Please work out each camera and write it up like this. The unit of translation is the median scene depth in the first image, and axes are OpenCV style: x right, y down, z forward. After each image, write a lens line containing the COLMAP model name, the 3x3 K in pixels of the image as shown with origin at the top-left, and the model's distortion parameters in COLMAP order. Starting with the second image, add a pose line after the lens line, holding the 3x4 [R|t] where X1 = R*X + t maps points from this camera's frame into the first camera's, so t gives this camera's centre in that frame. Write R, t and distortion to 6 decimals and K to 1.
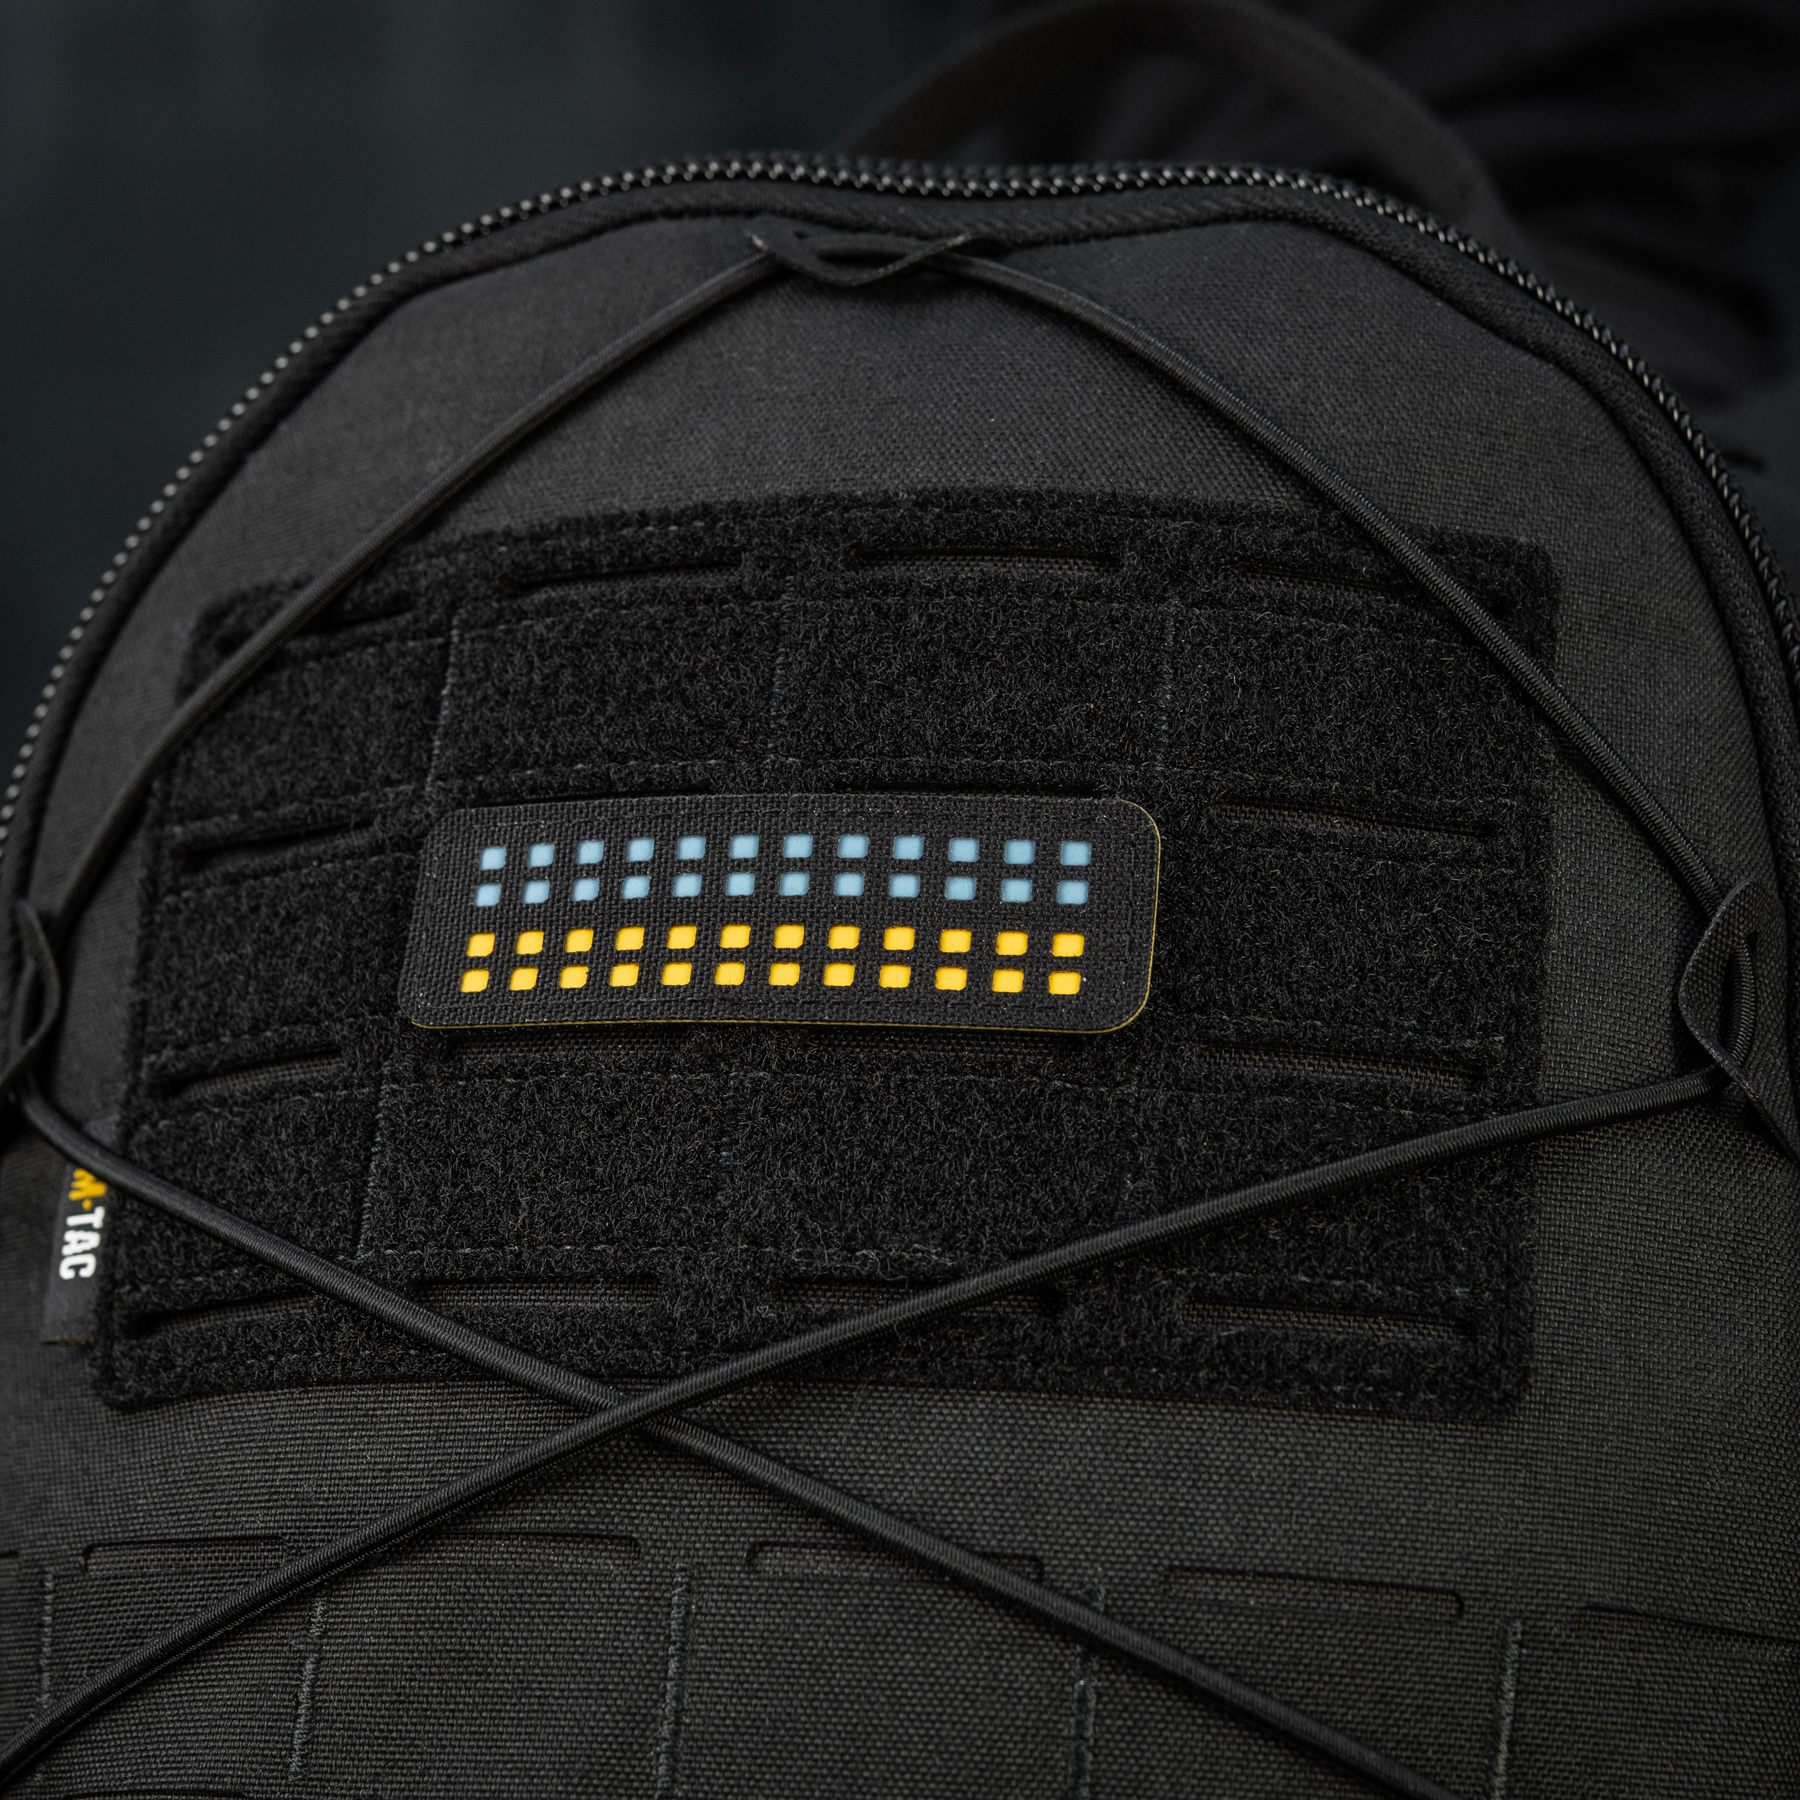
lens RADIAL K [[4577.9, 0, 900.0], [0, 4577.9, 900.0], [0, 0, 1]] dist [-0.035673, 0.350336]
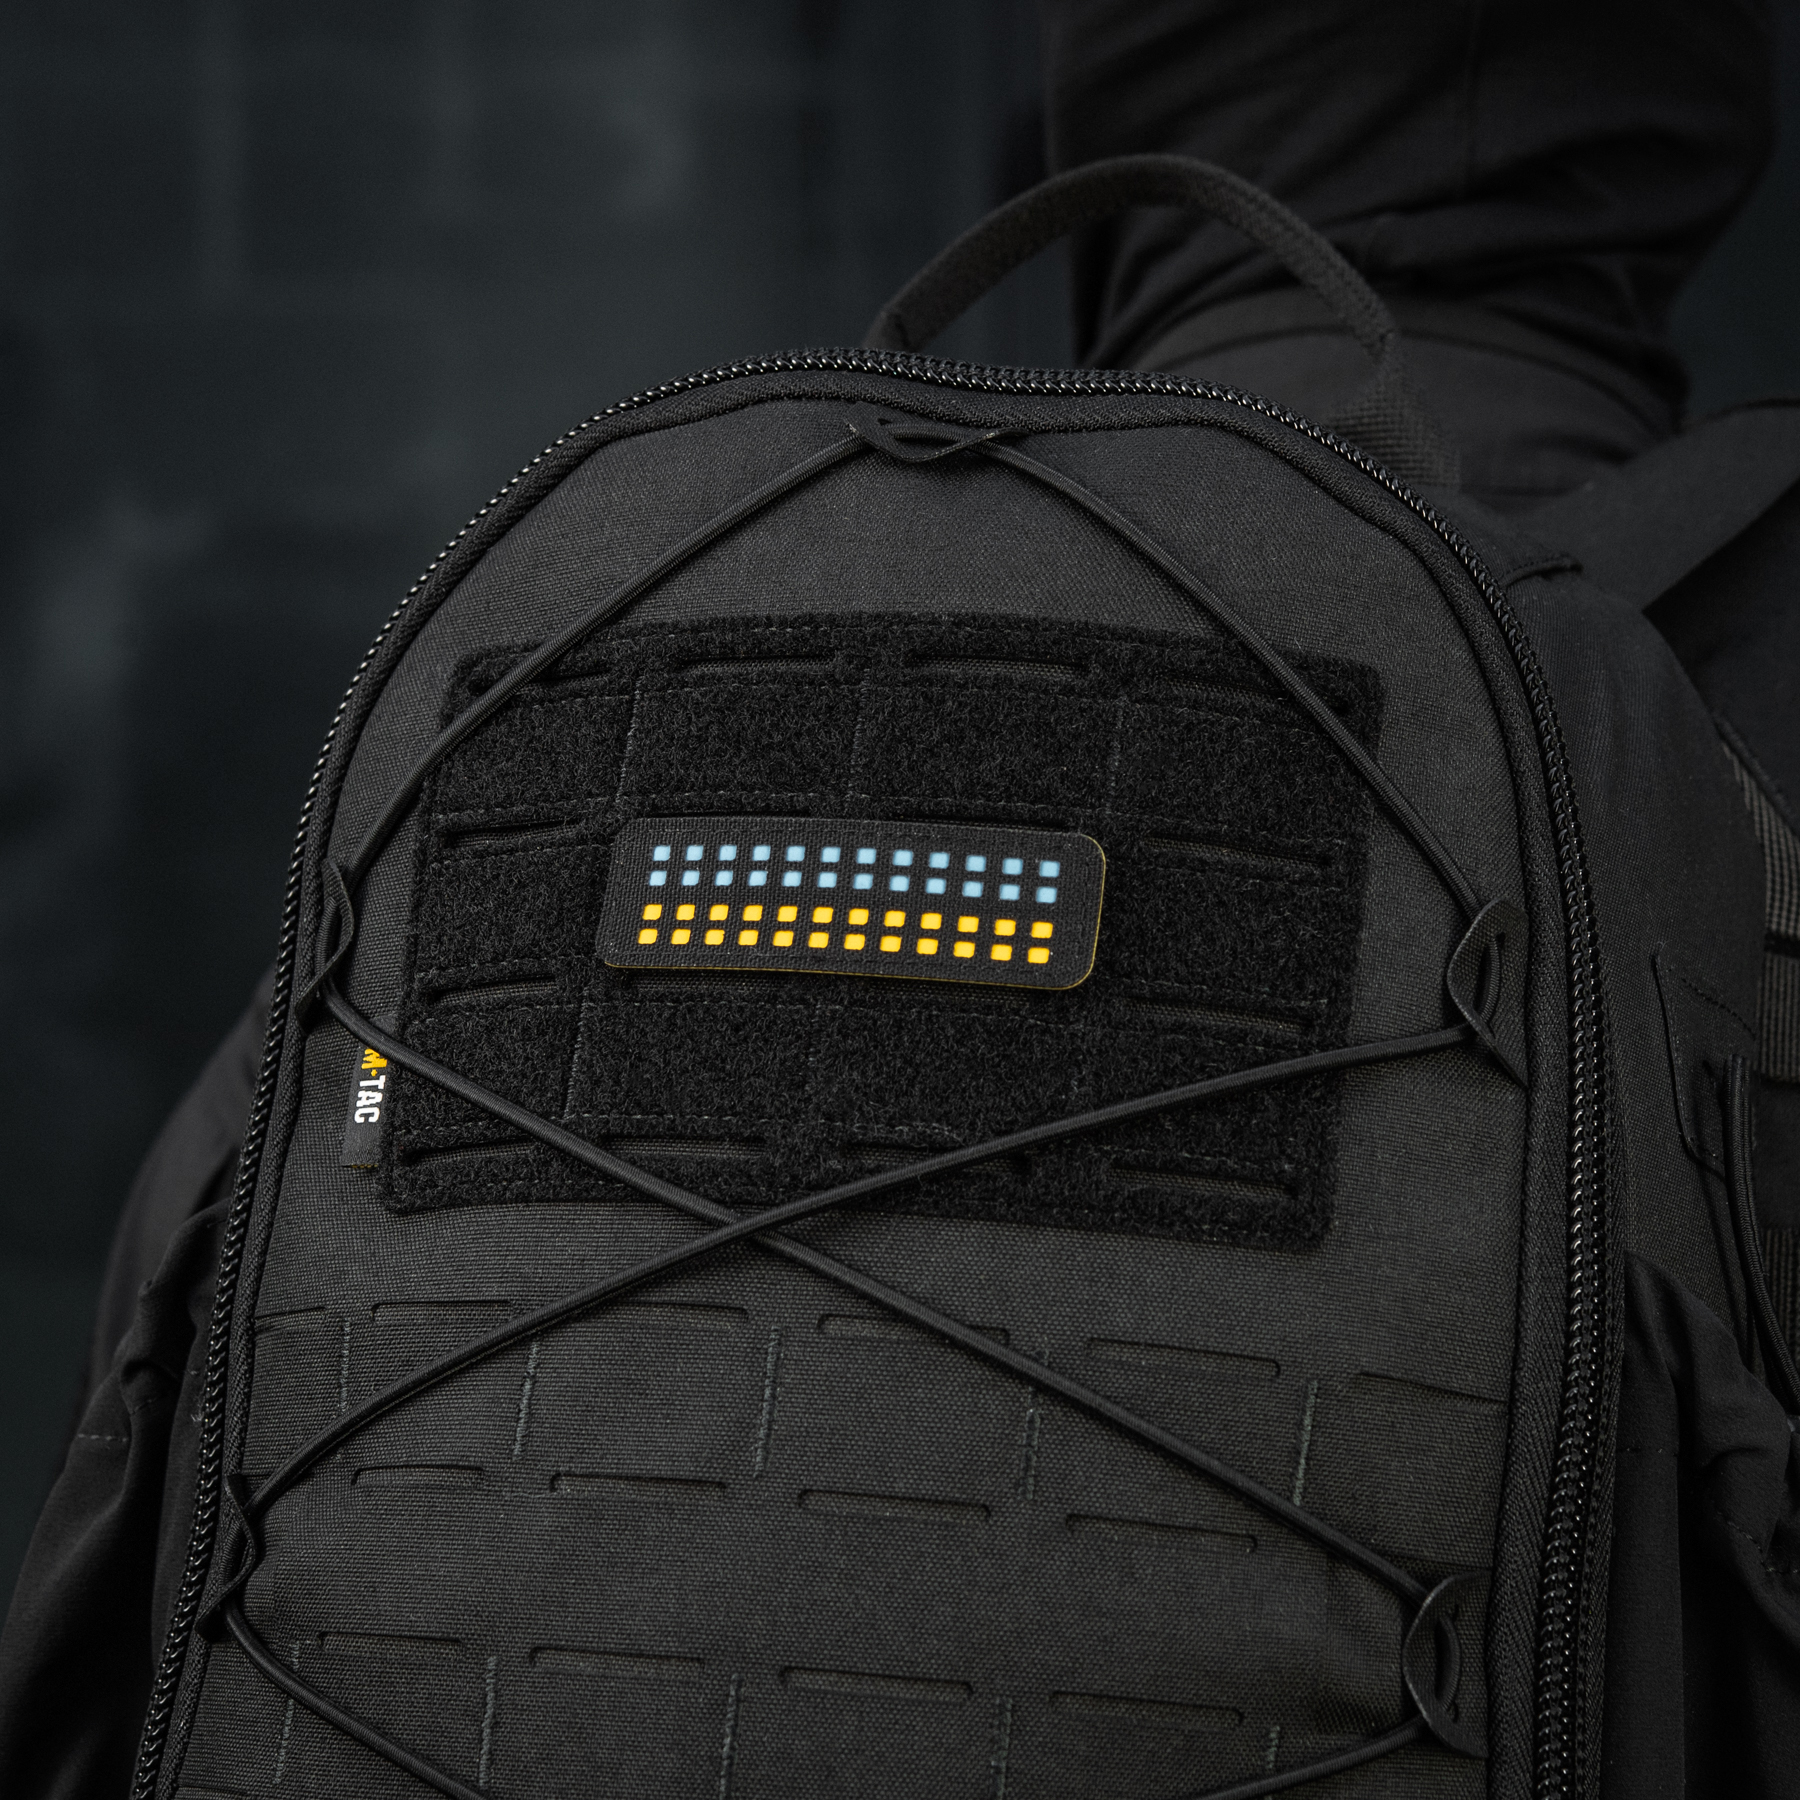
lens RADIAL K [[4822.0, 0, 900.0], [0, 4822.0, 900.0], [0, 0, 1]] dist [-0.054212, -0.144580]
pose [[0.999307, 0.032478, -0.018208, 0.017957], [-0.031685, 0.998605, 0.042245, -0.064086], [0.019555, -0.041639, 0.998941, -0.578457]]
